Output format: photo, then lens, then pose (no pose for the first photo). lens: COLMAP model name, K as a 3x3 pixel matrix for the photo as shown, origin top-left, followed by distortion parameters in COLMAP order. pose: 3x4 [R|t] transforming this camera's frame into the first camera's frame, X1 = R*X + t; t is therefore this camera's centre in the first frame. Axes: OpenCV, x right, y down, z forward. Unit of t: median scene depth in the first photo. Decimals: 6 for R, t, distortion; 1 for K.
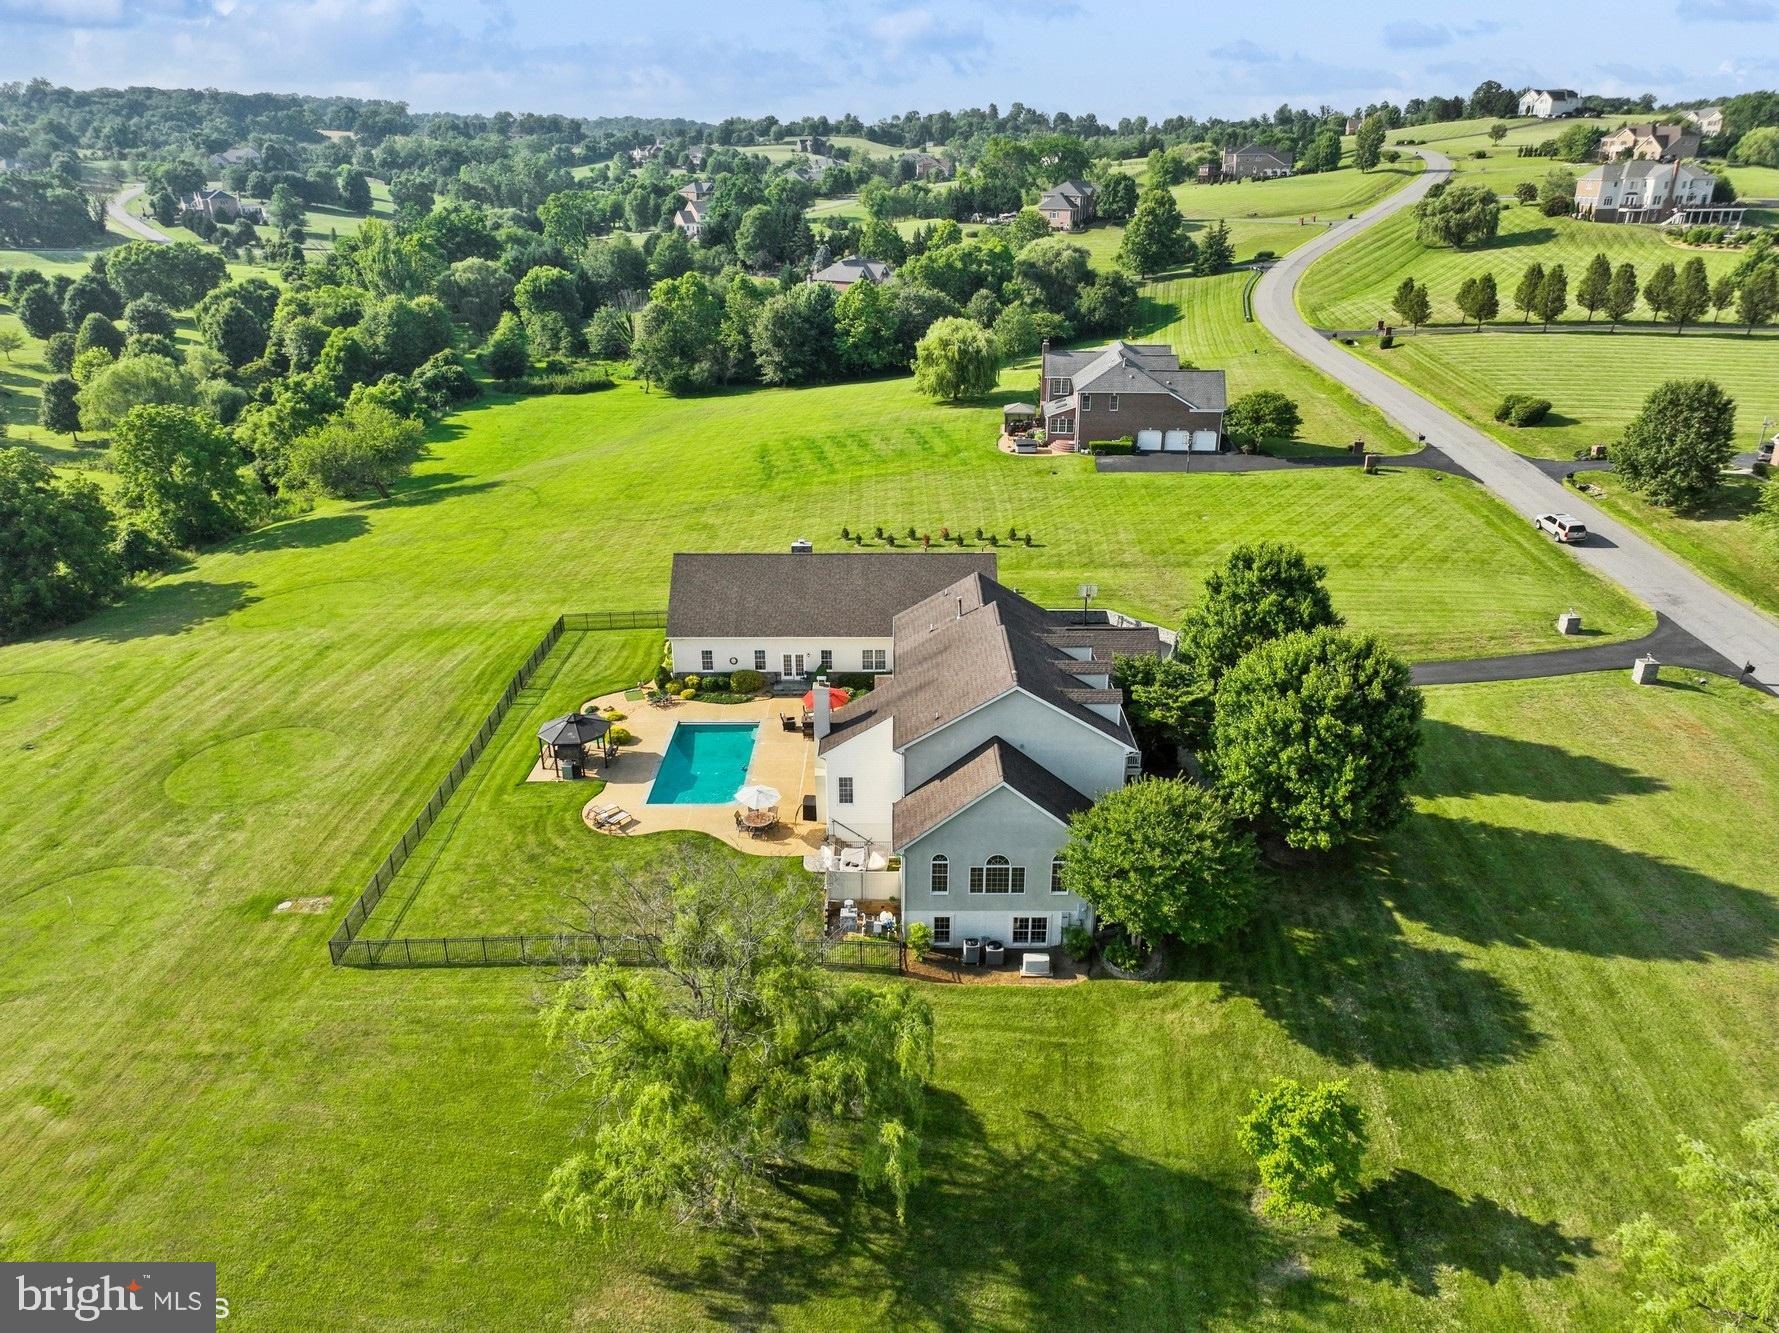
lens RADIAL K [[1222.1, 0, 890.0], [0, 1222.1, 691.8], [0, 0, 1]] dist [0.008960, 0.002461]
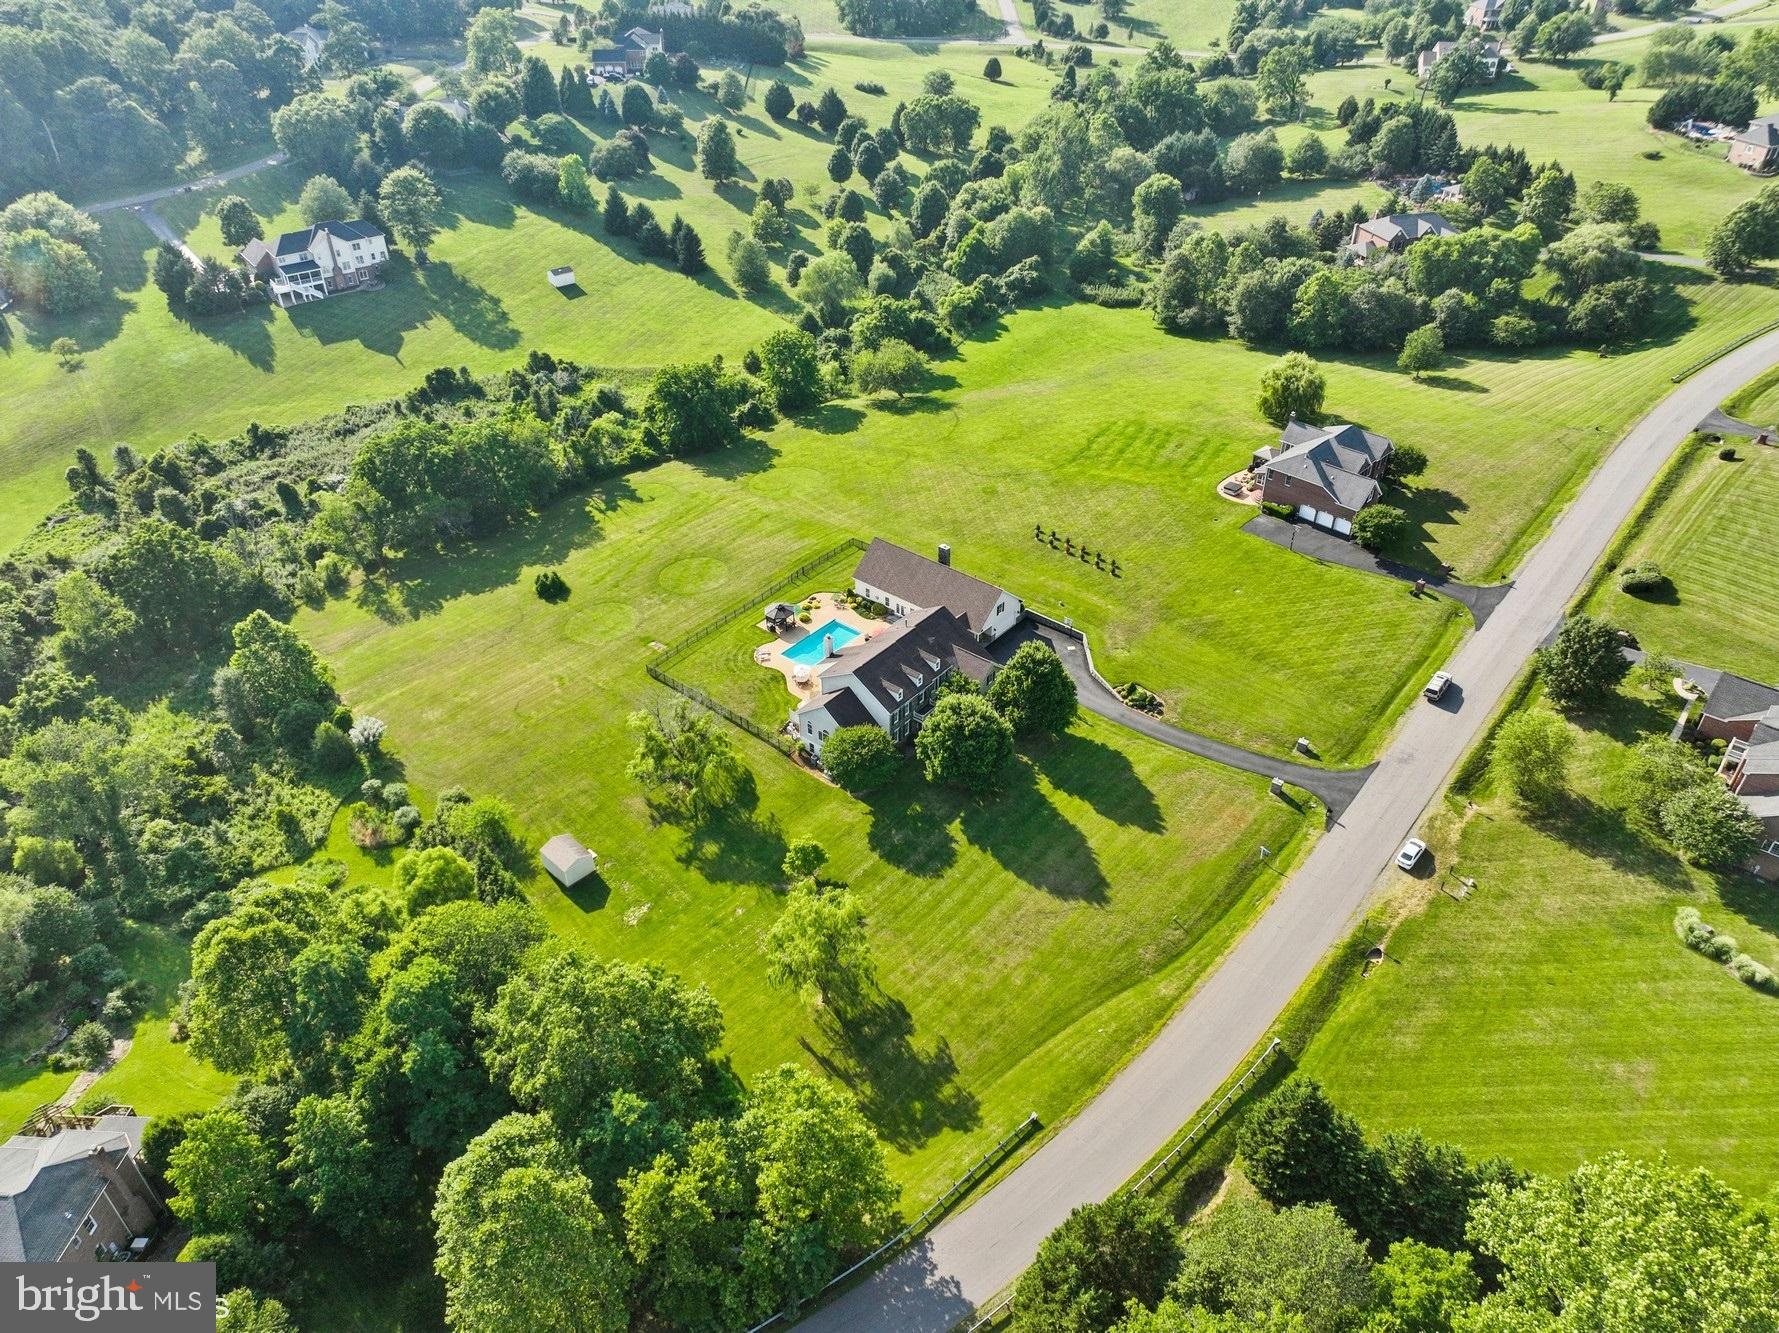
lens RADIAL K [[1252.1, 0, 888.4], [0, 1252.1, 661.2], [0, 0, 1]] dist [-0.004361, 0.023599]
pose [[0.770461, 0.370465, -0.518793, 1.003637], [-0.249343, 0.924102, 0.289592, -0.532019], [0.586701, -0.093762, 0.804357, -0.696849]]
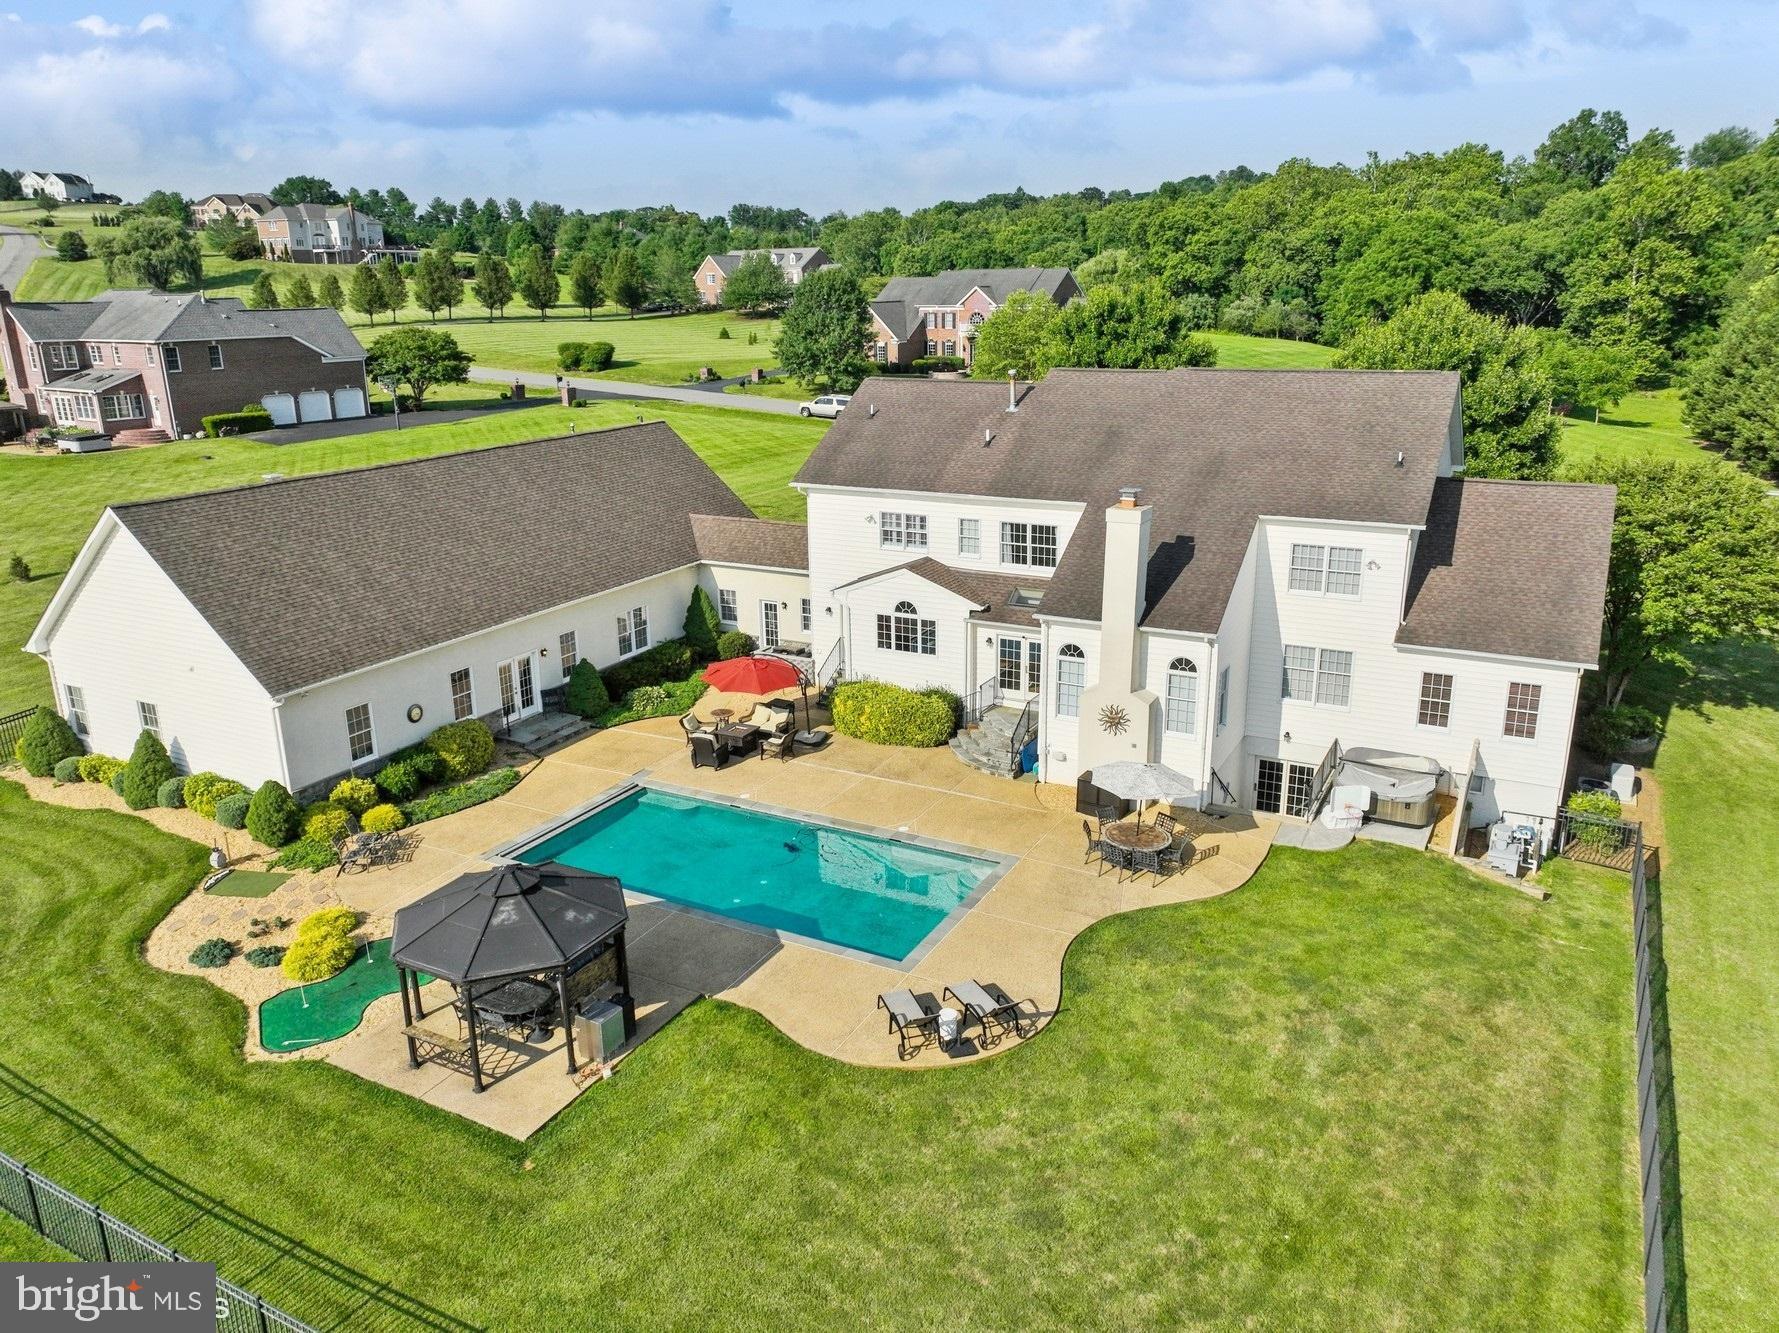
lens RADIAL K [[1270.4, 0, 889.5], [0, 1270.4, 666.5], [0, 0, 1]] dist [0.004954, 0.007334]
pose [[0.469417, -0.257456, 0.844609, -0.396113], [0.364021, 0.927903, 0.080530, -0.015807], [-0.804448, 0.269653, 0.529293, 0.619460]]
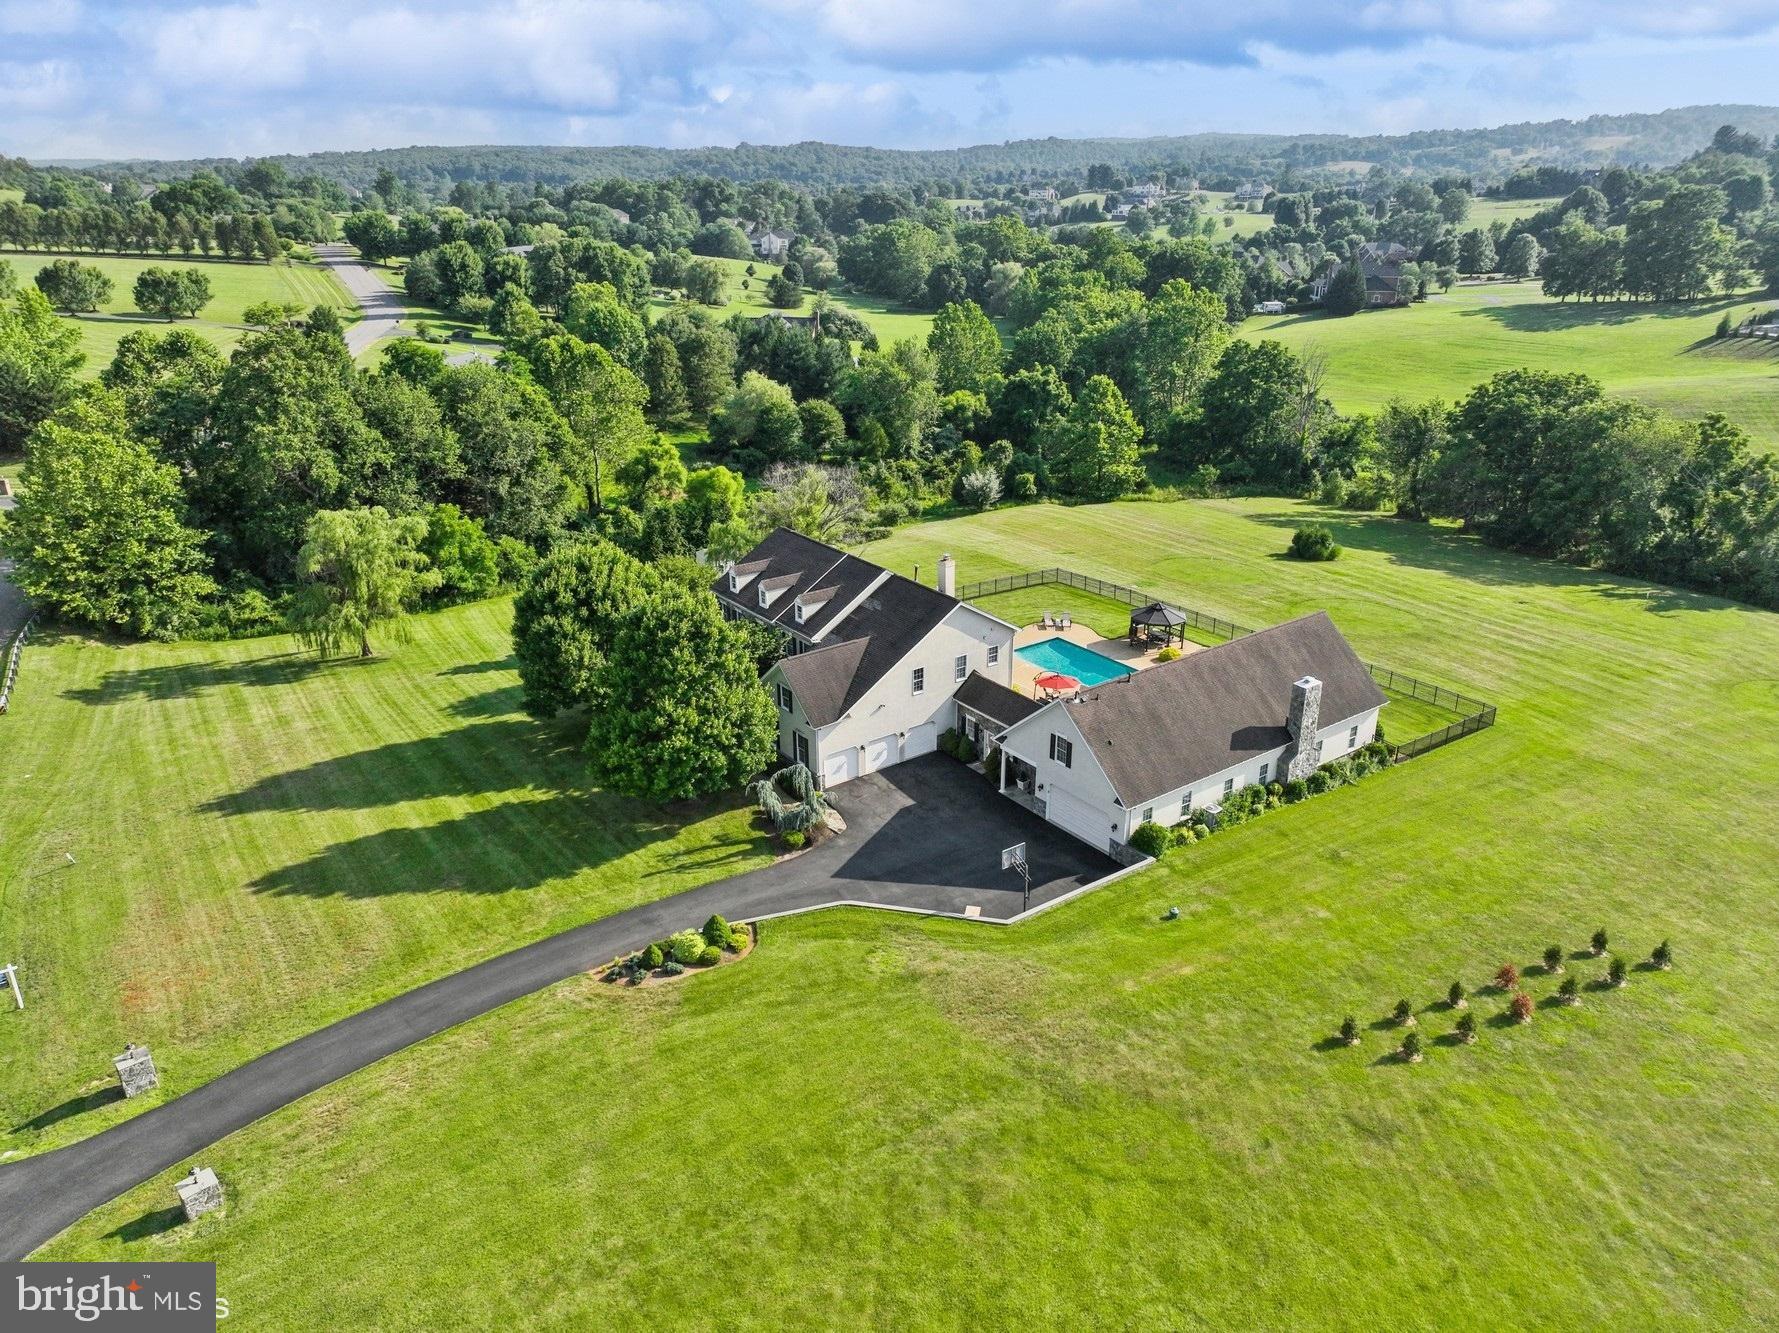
lens RADIAL K [[1253.4, 0, 887.3], [0, 1253.4, 657.2], [0, 0, 1]] dist [-0.001446, 0.017962]
pose [[-0.804276, 0.229080, -0.548327, 0.582785], [-0.228128, 0.732992, 0.640844, -0.595769], [0.548723, 0.640504, -0.537268, 1.327938]]
